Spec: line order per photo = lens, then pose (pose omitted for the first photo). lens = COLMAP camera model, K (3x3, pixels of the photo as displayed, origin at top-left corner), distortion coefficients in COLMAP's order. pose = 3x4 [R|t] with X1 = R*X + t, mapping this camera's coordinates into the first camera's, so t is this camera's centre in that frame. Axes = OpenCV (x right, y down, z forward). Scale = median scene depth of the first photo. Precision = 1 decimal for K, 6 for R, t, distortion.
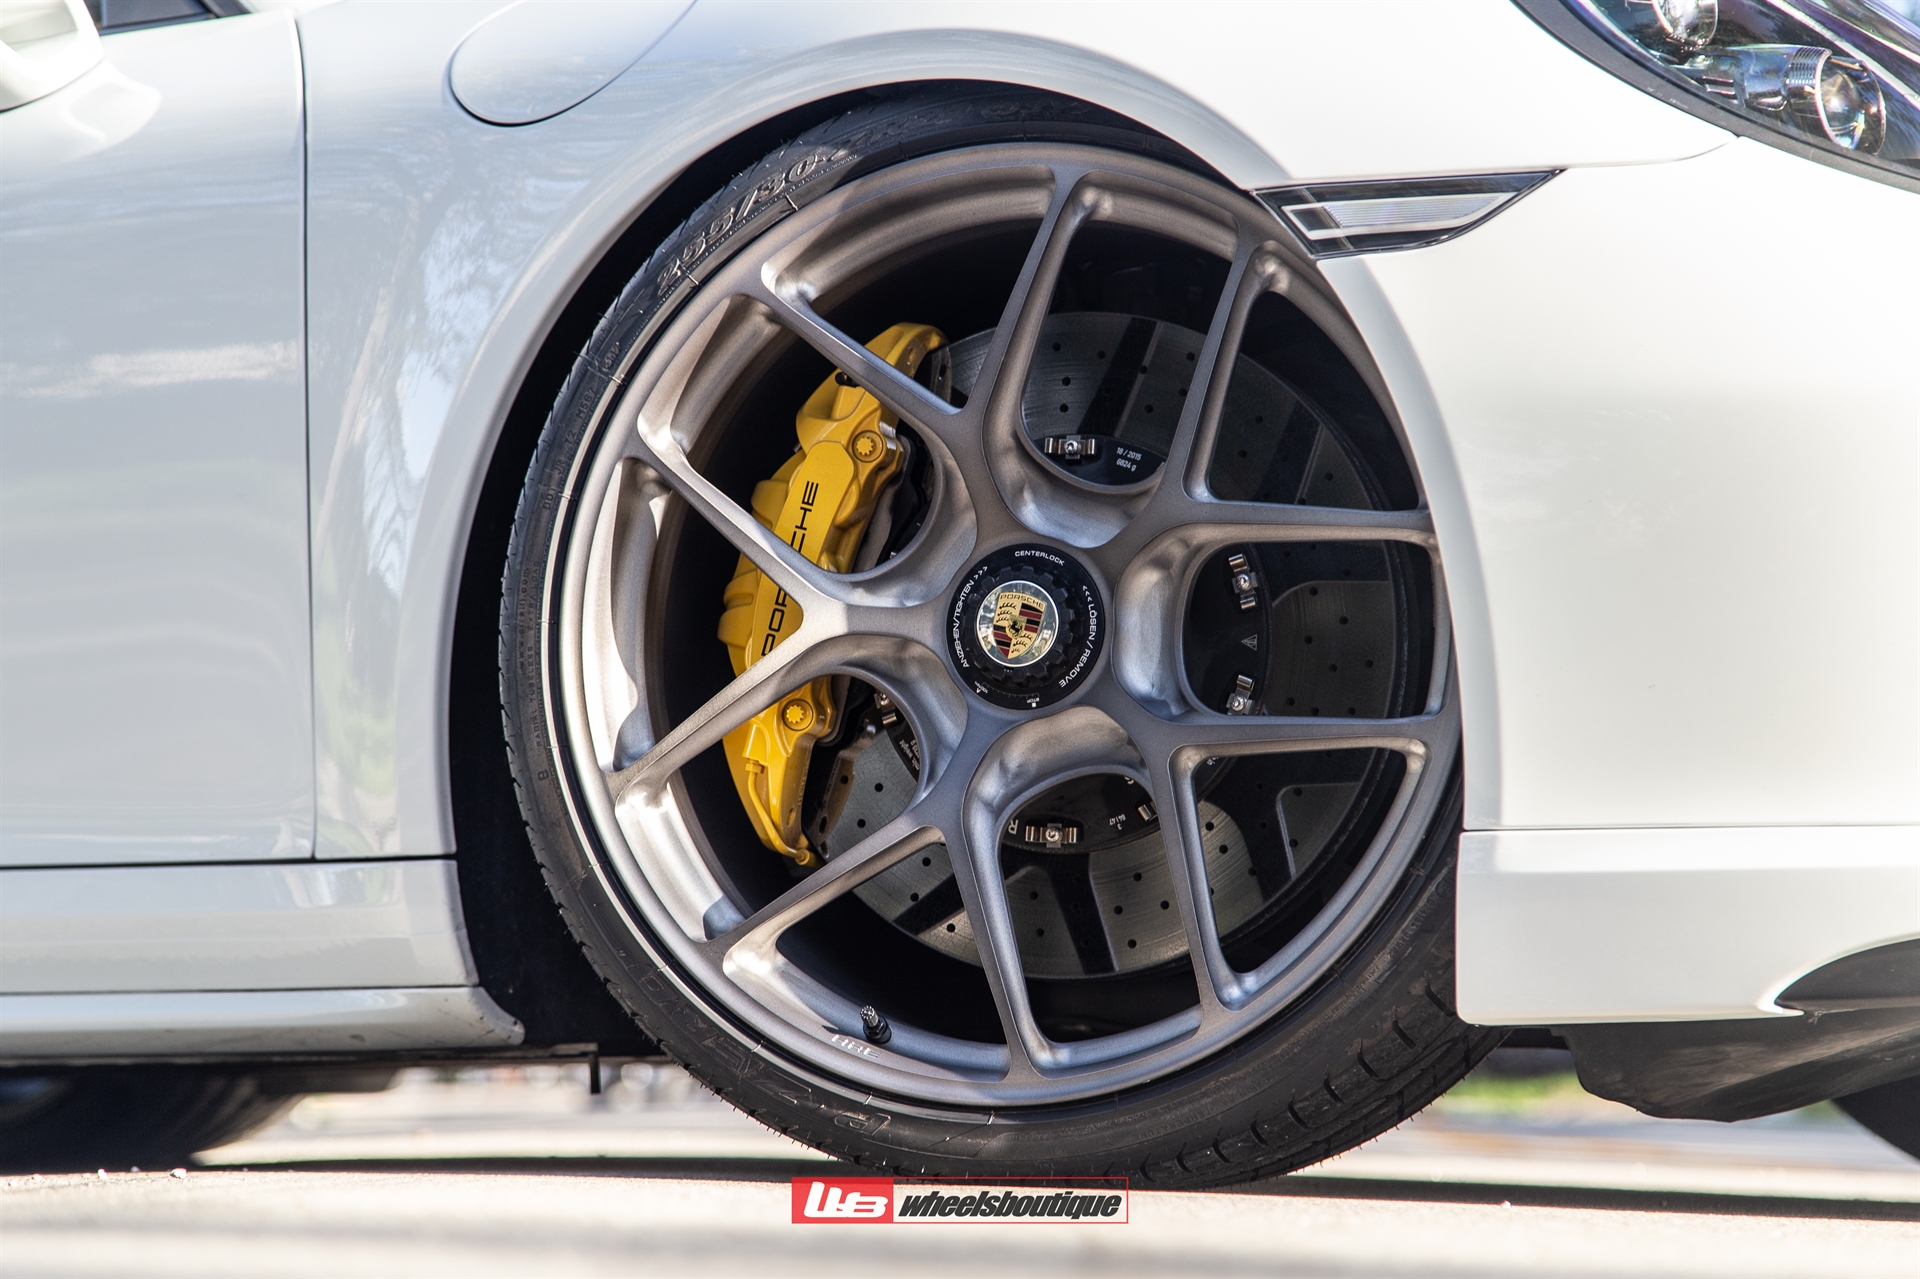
lens RADIAL K [[5641.4, 0, 959.4], [0, 5641.4, 639.3], [0, 0, 1]] dist [-0.384698, 0.000000]
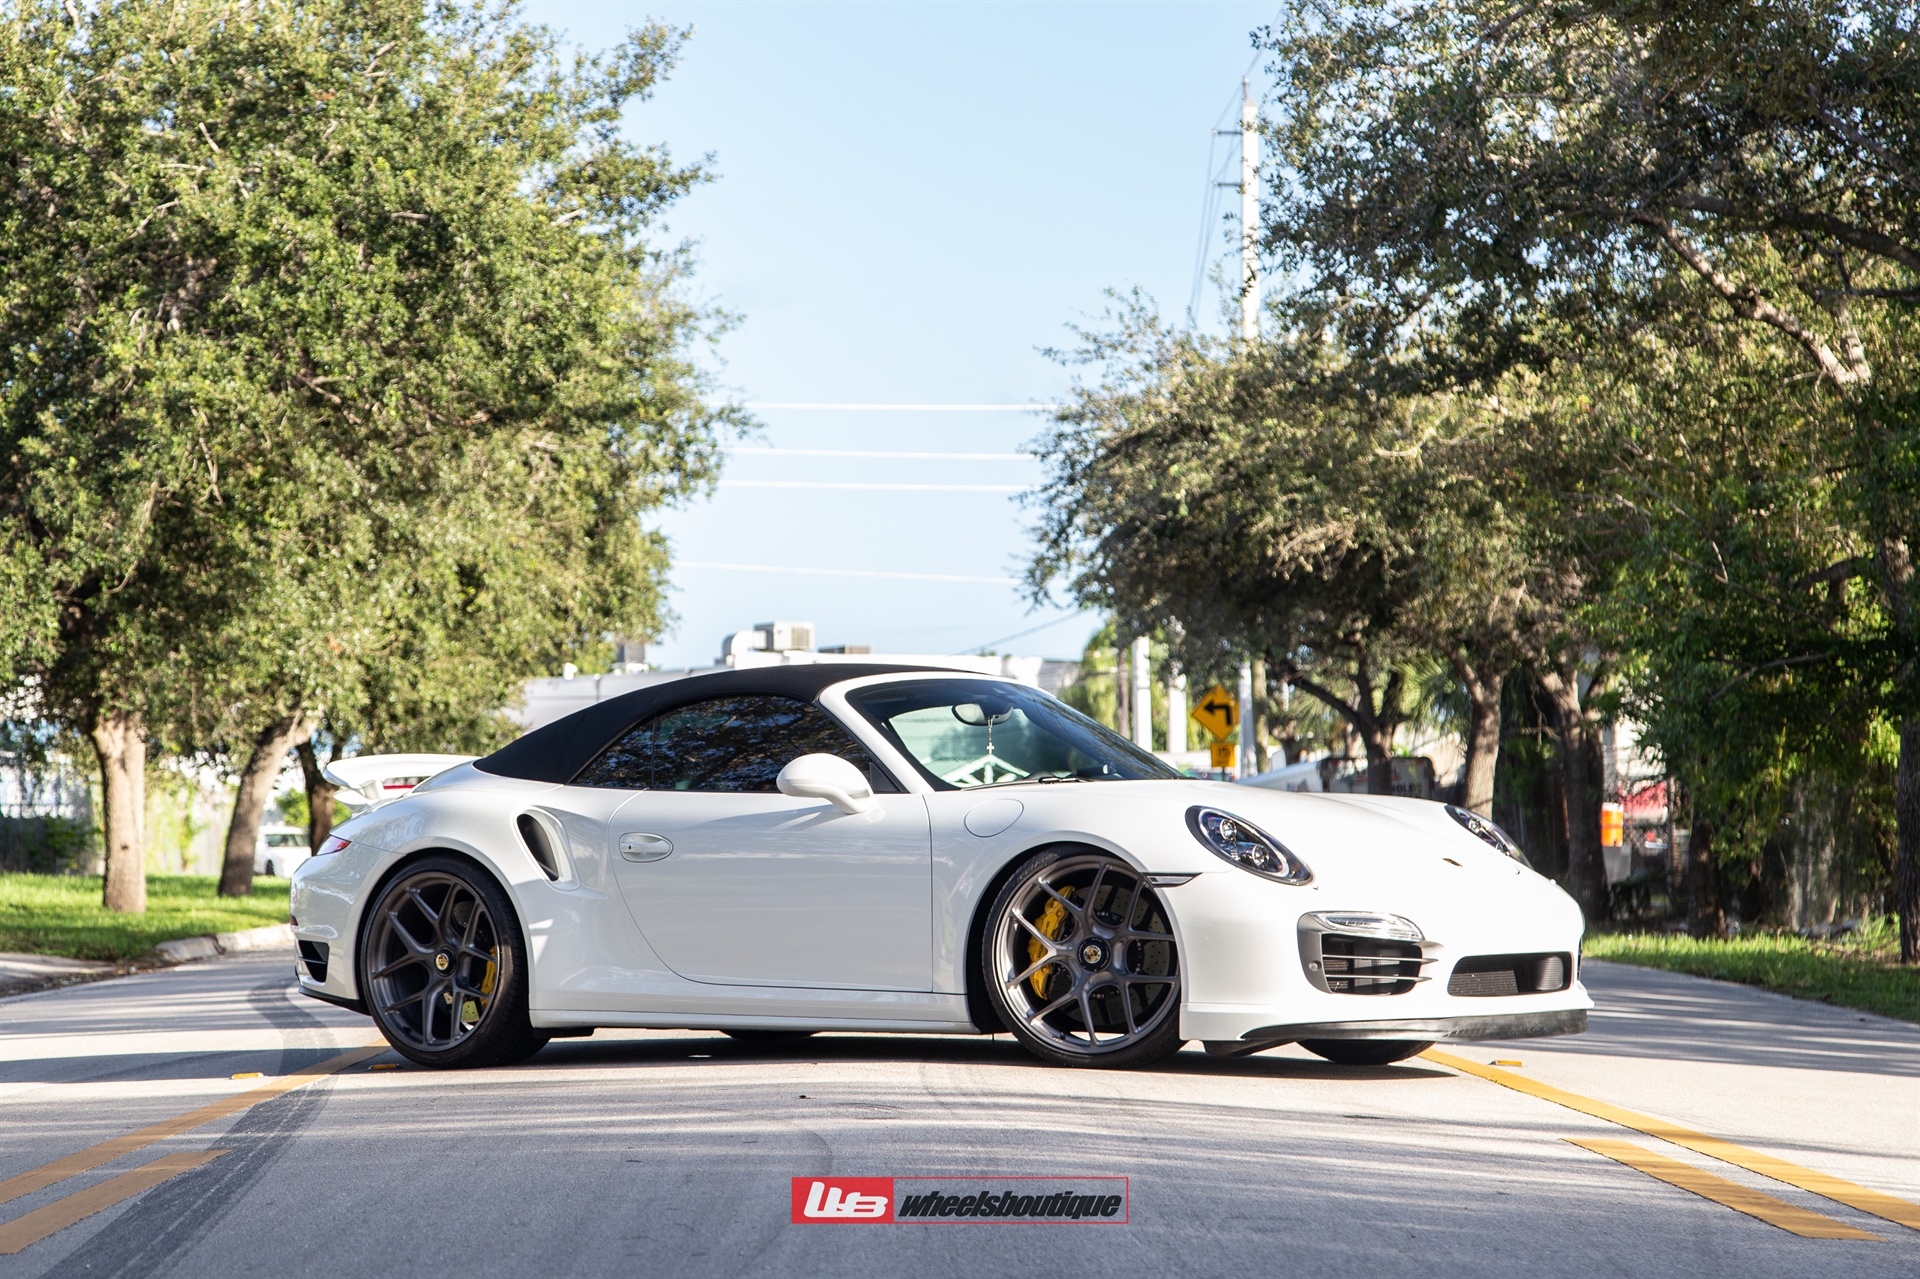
lens RADIAL K [[4567.4, 0, 960.3], [0, 4567.4, 638.6], [0, 0, 1]] dist [-0.605007, 0.000000]
pose [[0.999995, 0.001029, 0.002916, -0.114002], [-0.001155, 0.999042, 0.043741, -0.442054], [-0.002868, -0.043744, 0.999039, -2.880940]]
